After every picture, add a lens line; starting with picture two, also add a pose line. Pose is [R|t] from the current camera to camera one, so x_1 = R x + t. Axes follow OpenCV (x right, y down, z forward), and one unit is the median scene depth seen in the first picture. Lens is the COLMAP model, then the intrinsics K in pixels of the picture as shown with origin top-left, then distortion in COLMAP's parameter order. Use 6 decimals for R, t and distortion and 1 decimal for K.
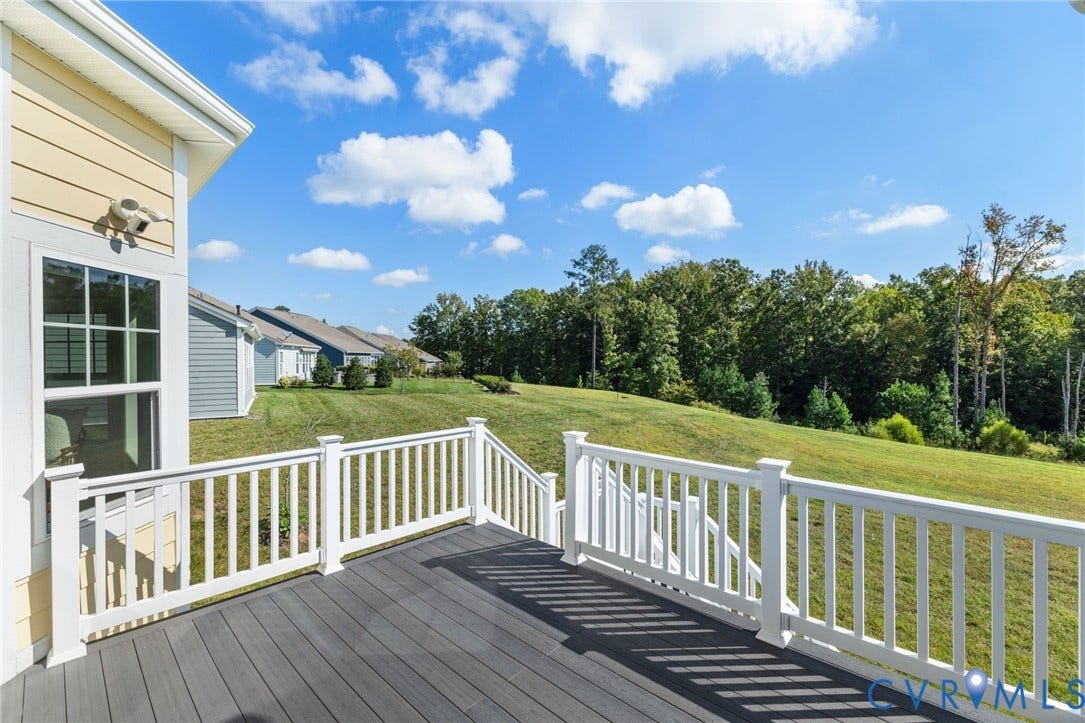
lens RADIAL K [[464.2, 0, 540.2], [0, 464.2, 359.5], [0, 0, 1]] dist [0.002669, 0.000143]
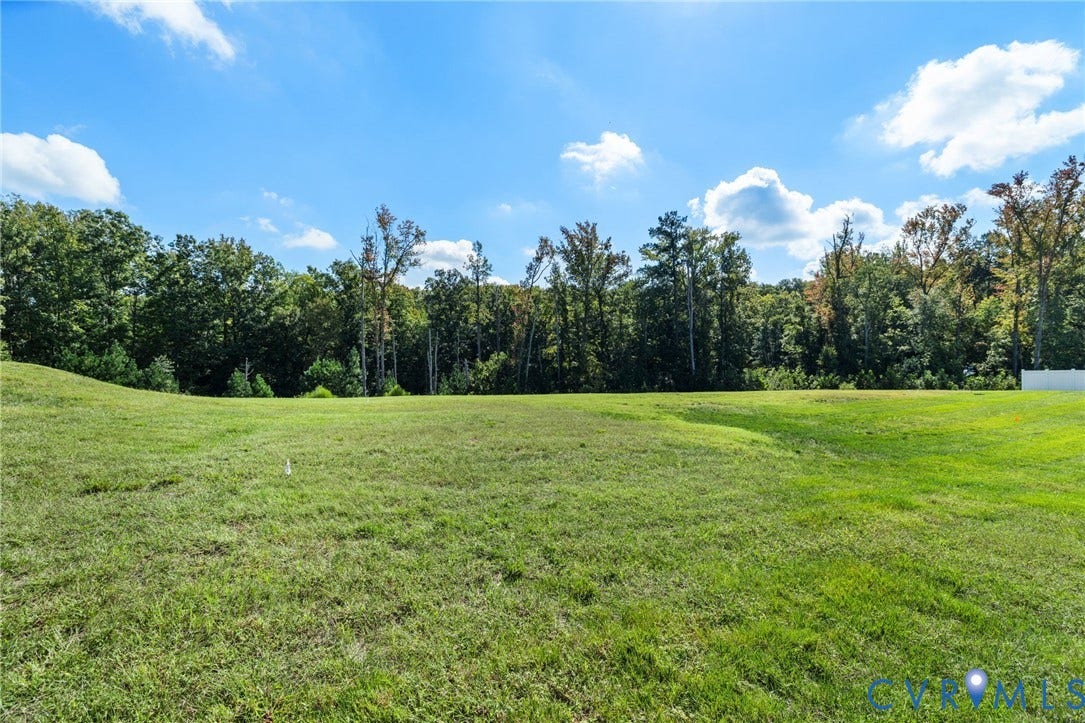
lens RADIAL K [[462.0, 0, 539.5], [0, 462.0, 365.4], [0, 0, 1]] dist [-0.000728, 0.000250]
pose [[0.449026, -0.033194, 0.892902, 0.066889], [0.031533, 0.999276, 0.021291, 0.044283], [-0.892962, 0.018596, 0.449747, 0.091254]]
